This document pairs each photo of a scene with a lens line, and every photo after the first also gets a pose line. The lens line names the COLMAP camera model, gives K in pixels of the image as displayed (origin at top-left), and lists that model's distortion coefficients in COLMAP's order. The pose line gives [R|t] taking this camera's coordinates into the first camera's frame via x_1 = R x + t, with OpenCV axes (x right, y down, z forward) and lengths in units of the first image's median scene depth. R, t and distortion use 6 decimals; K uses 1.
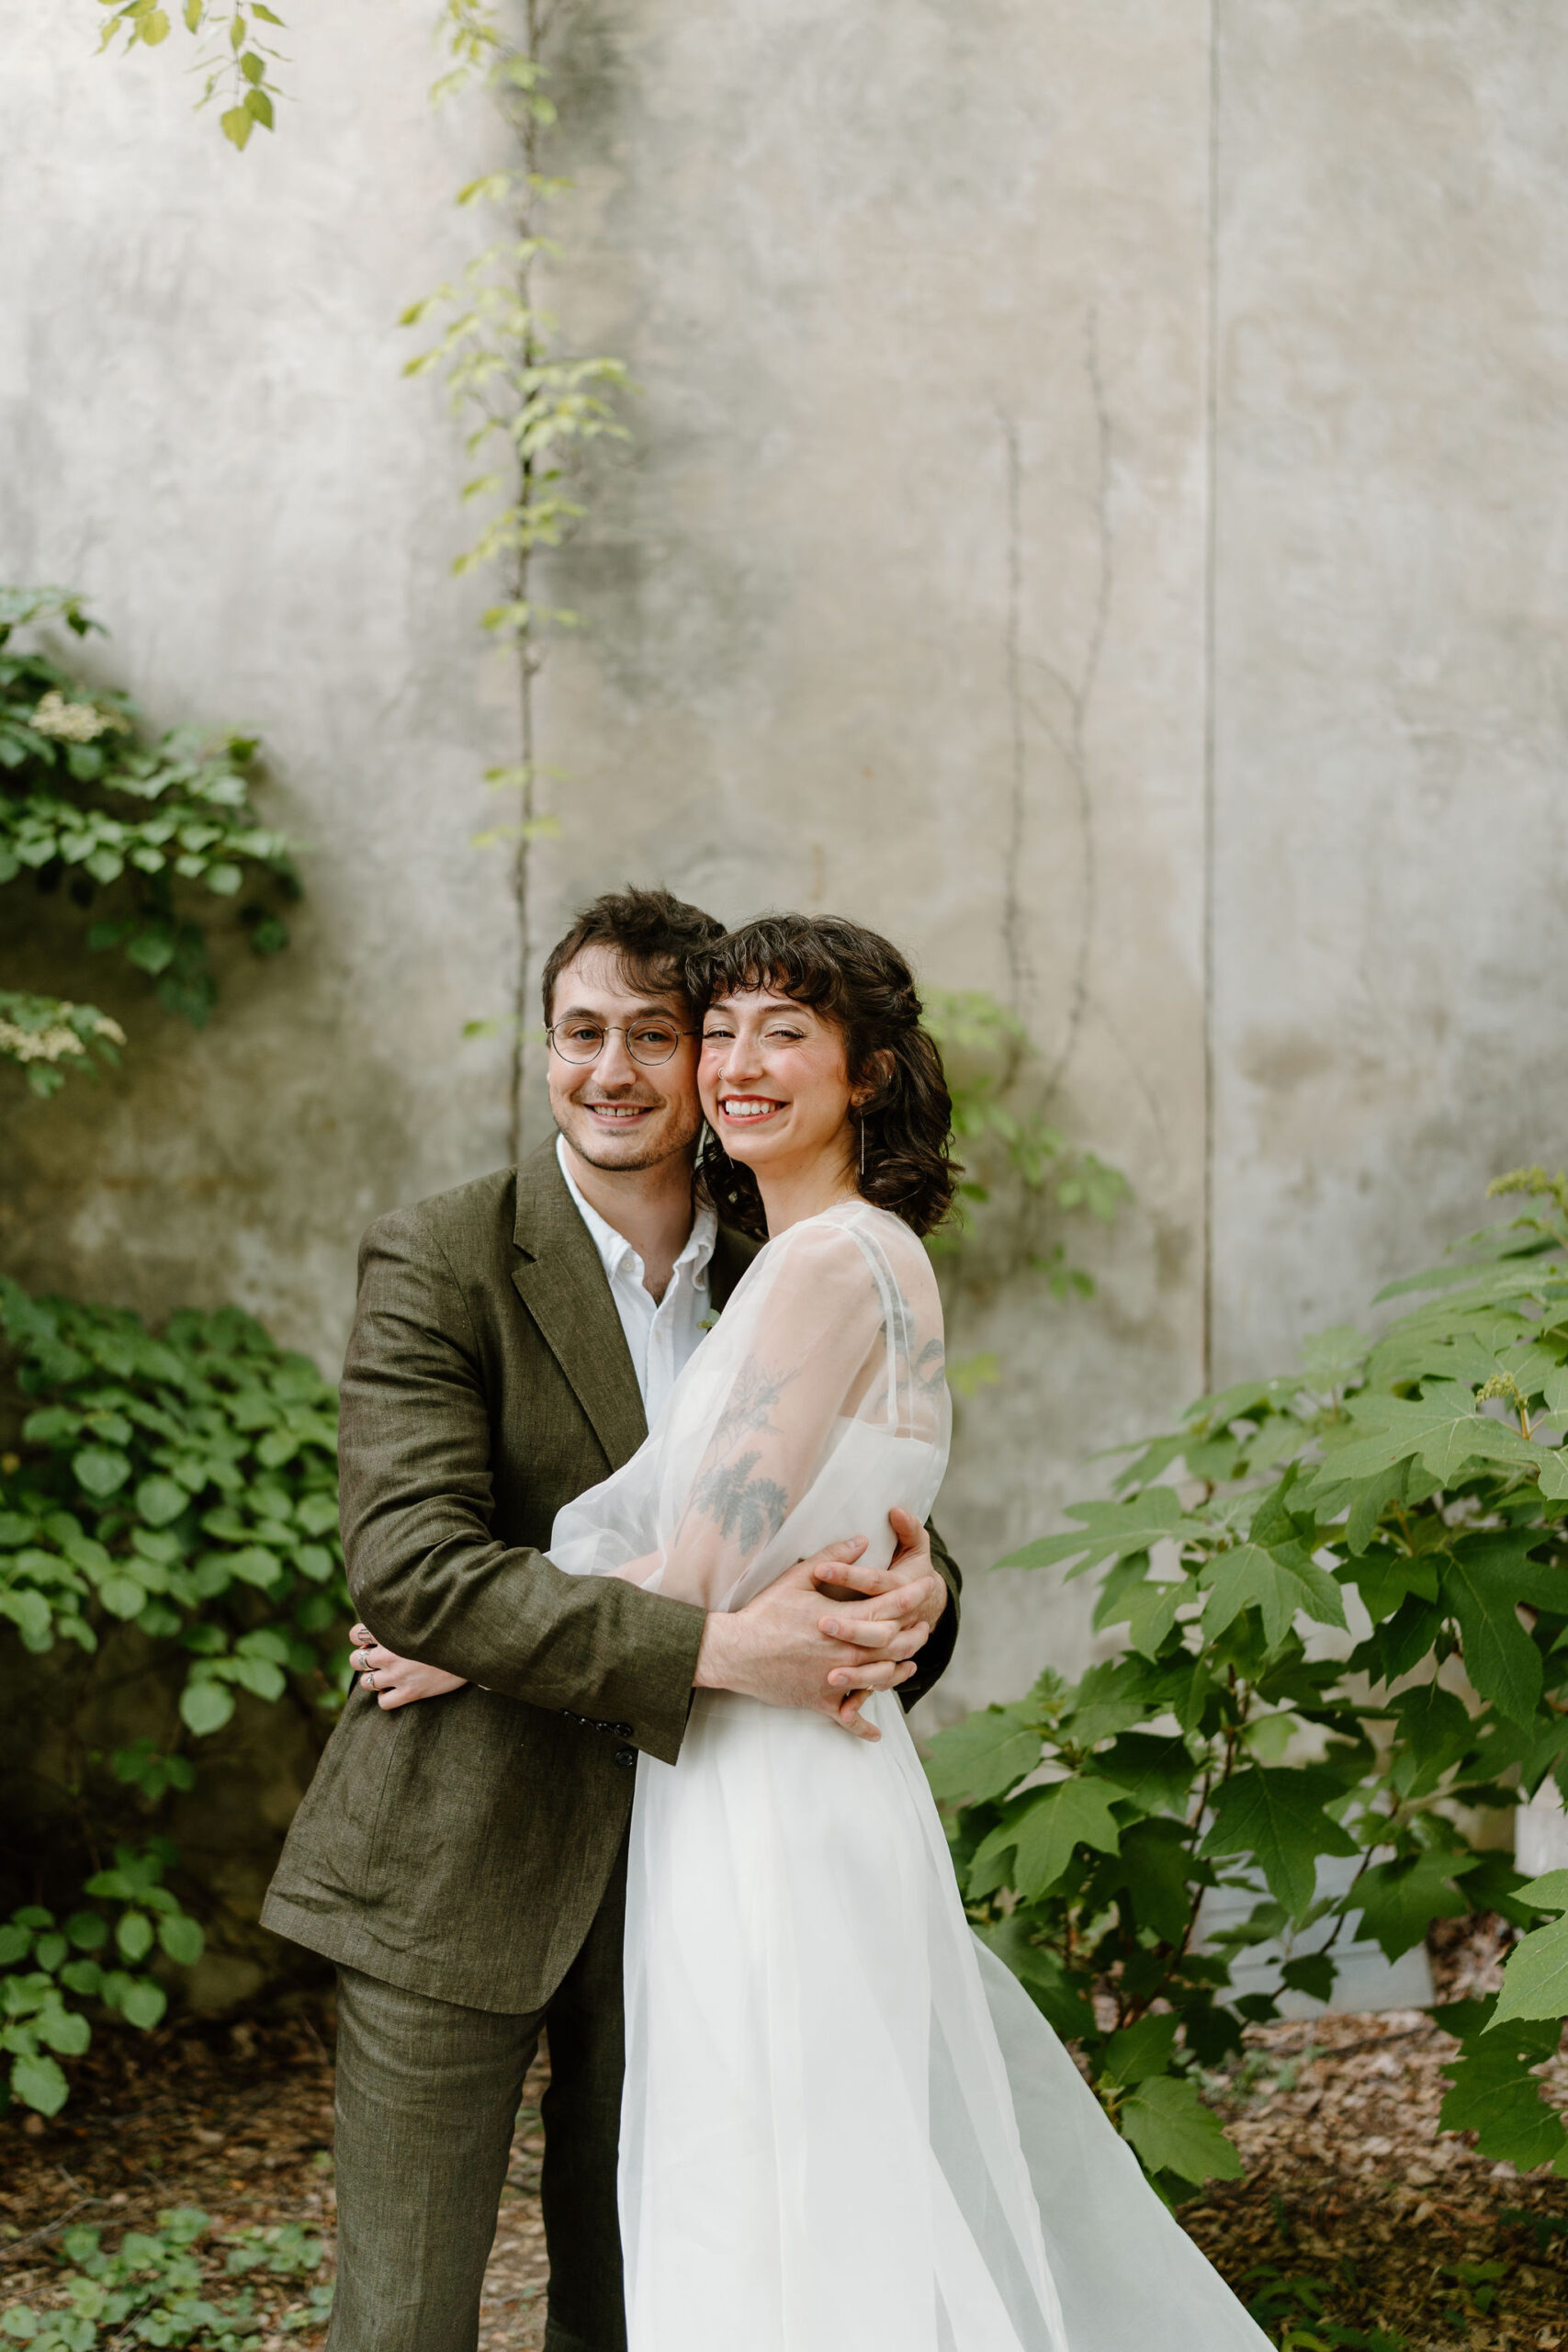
lens RADIAL K [[2339.0, 0, 778.5], [0, 2339.0, 1216.0], [0, 0, 1]] dist [0.005465, 0.010831]
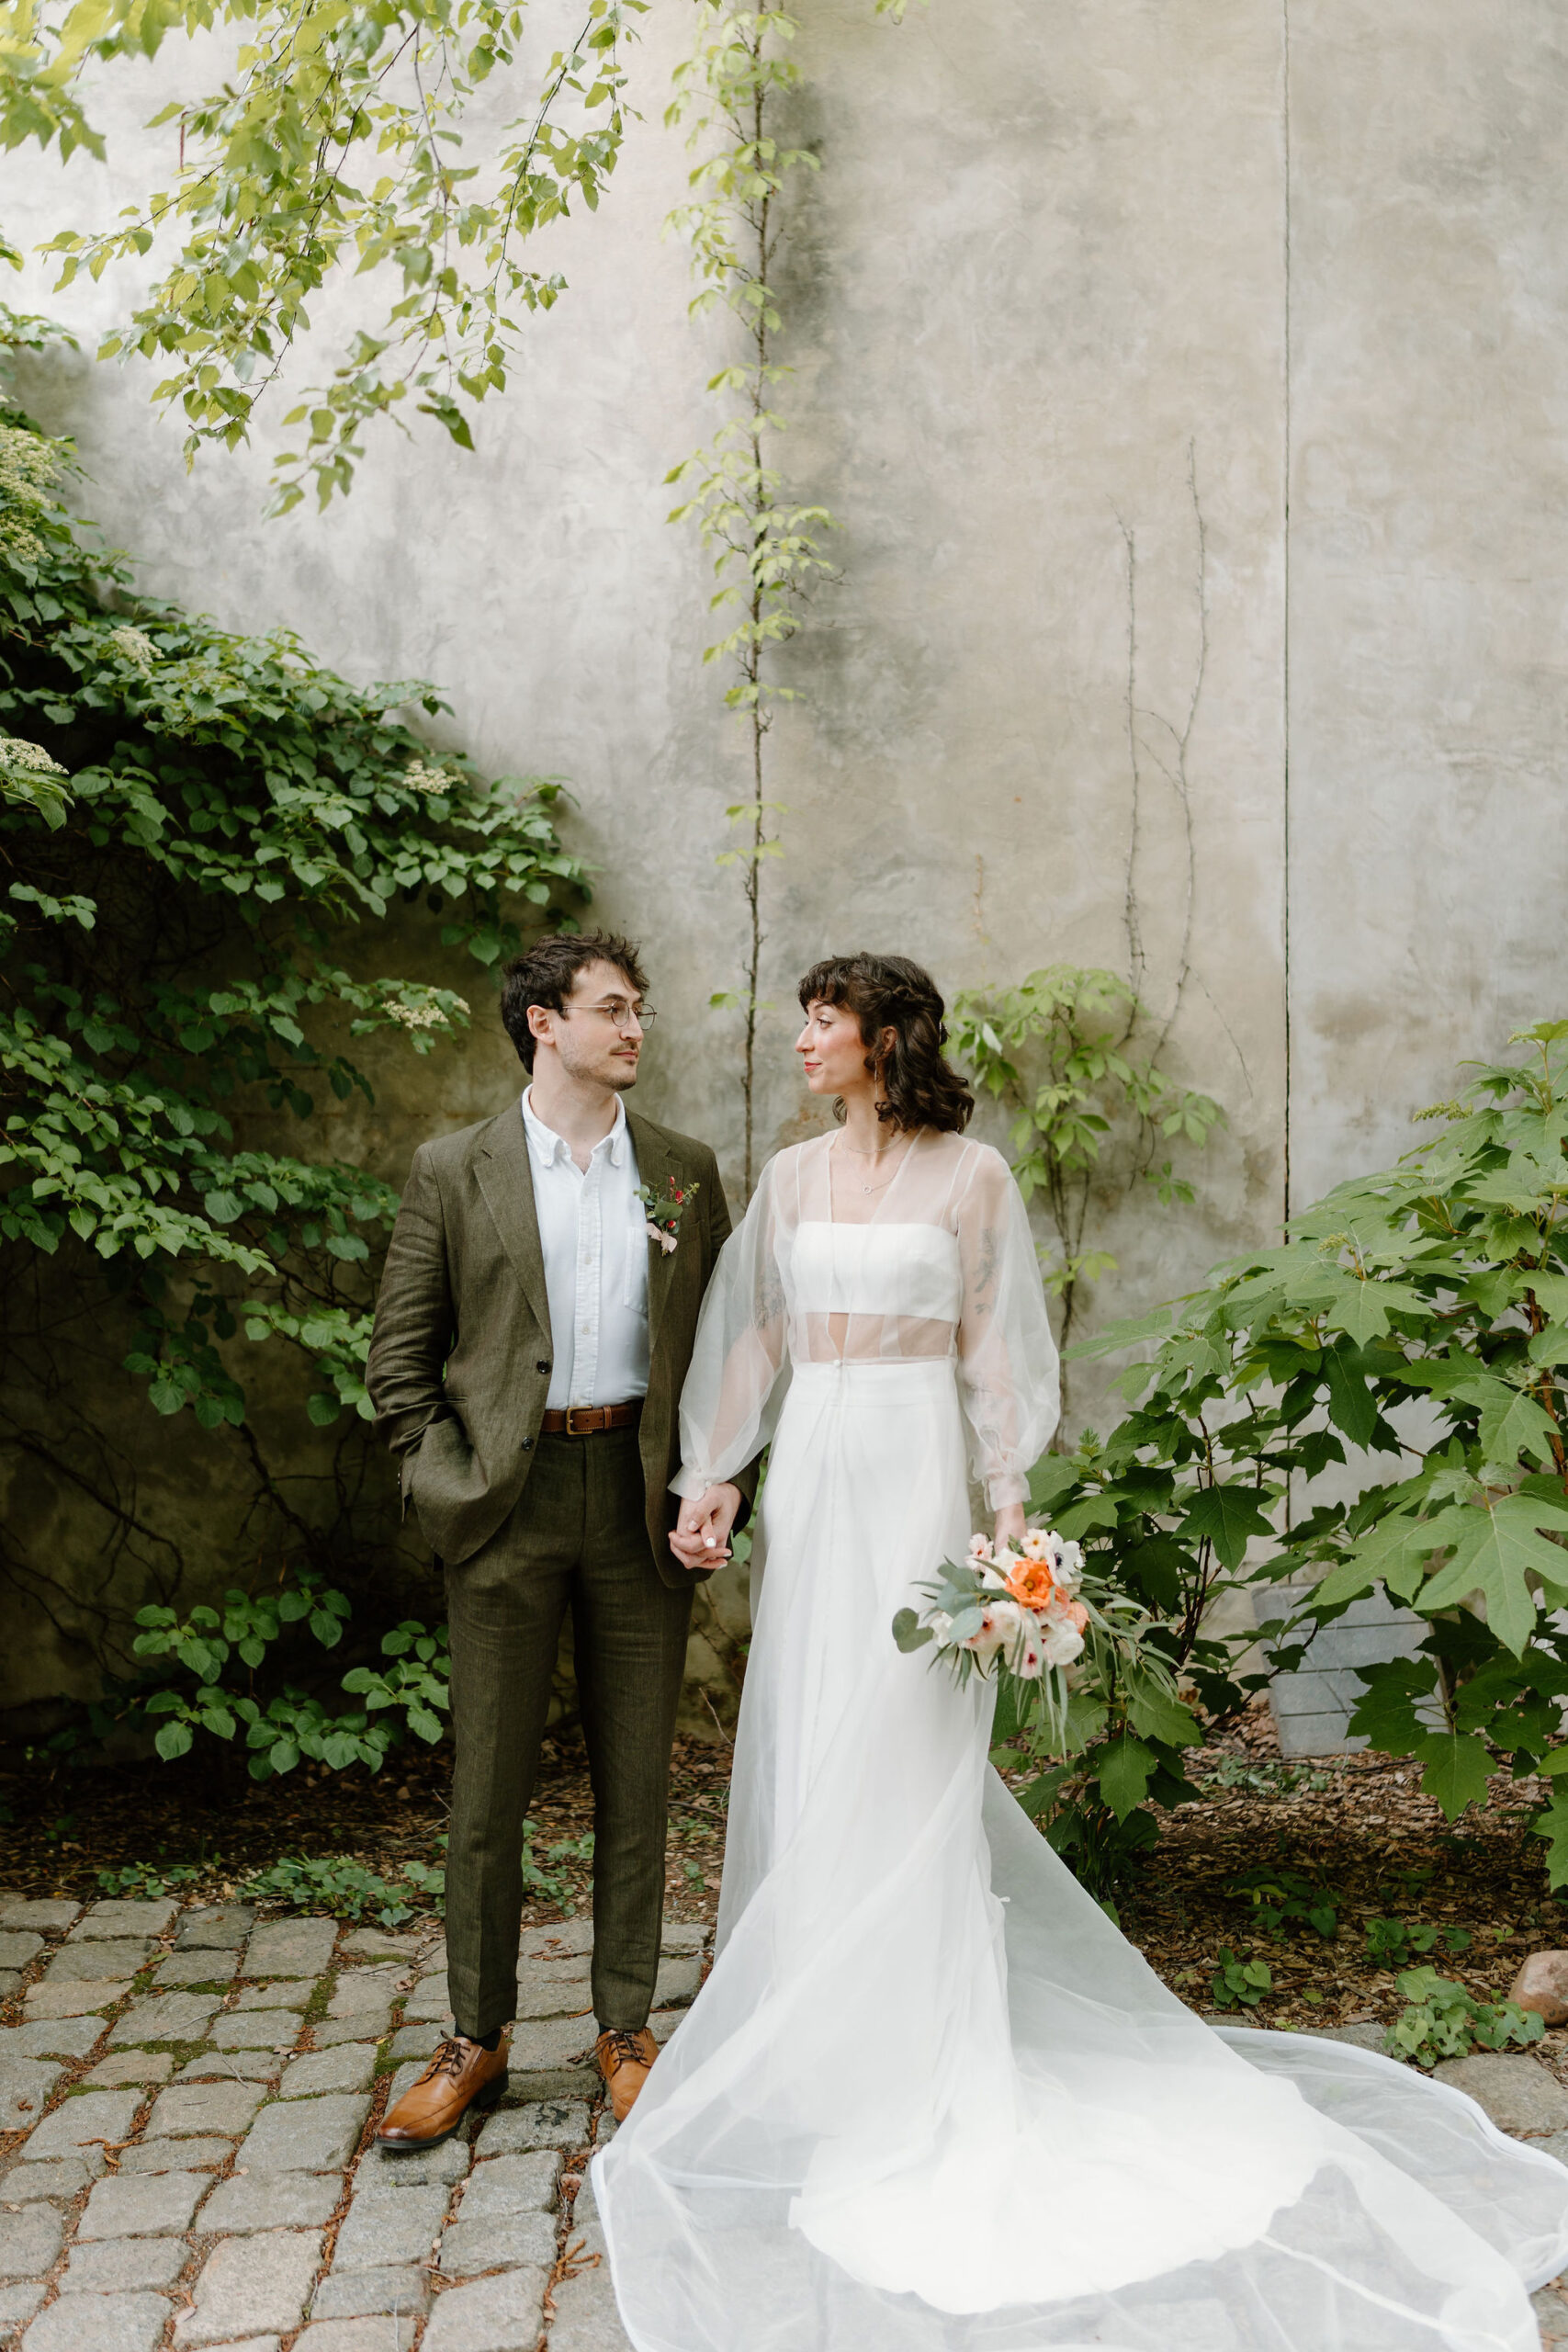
lens RADIAL K [[2339.0, 0, 778.5], [0, 2339.0, 1216.0], [0, 0, 1]] dist [0.005465, 0.010831]
pose [[0.994516, 0.004028, -0.104504, 0.043821], [-0.001366, 0.999673, 0.025524, 0.009491], [0.104573, -0.025242, 0.994197, -0.326170]]
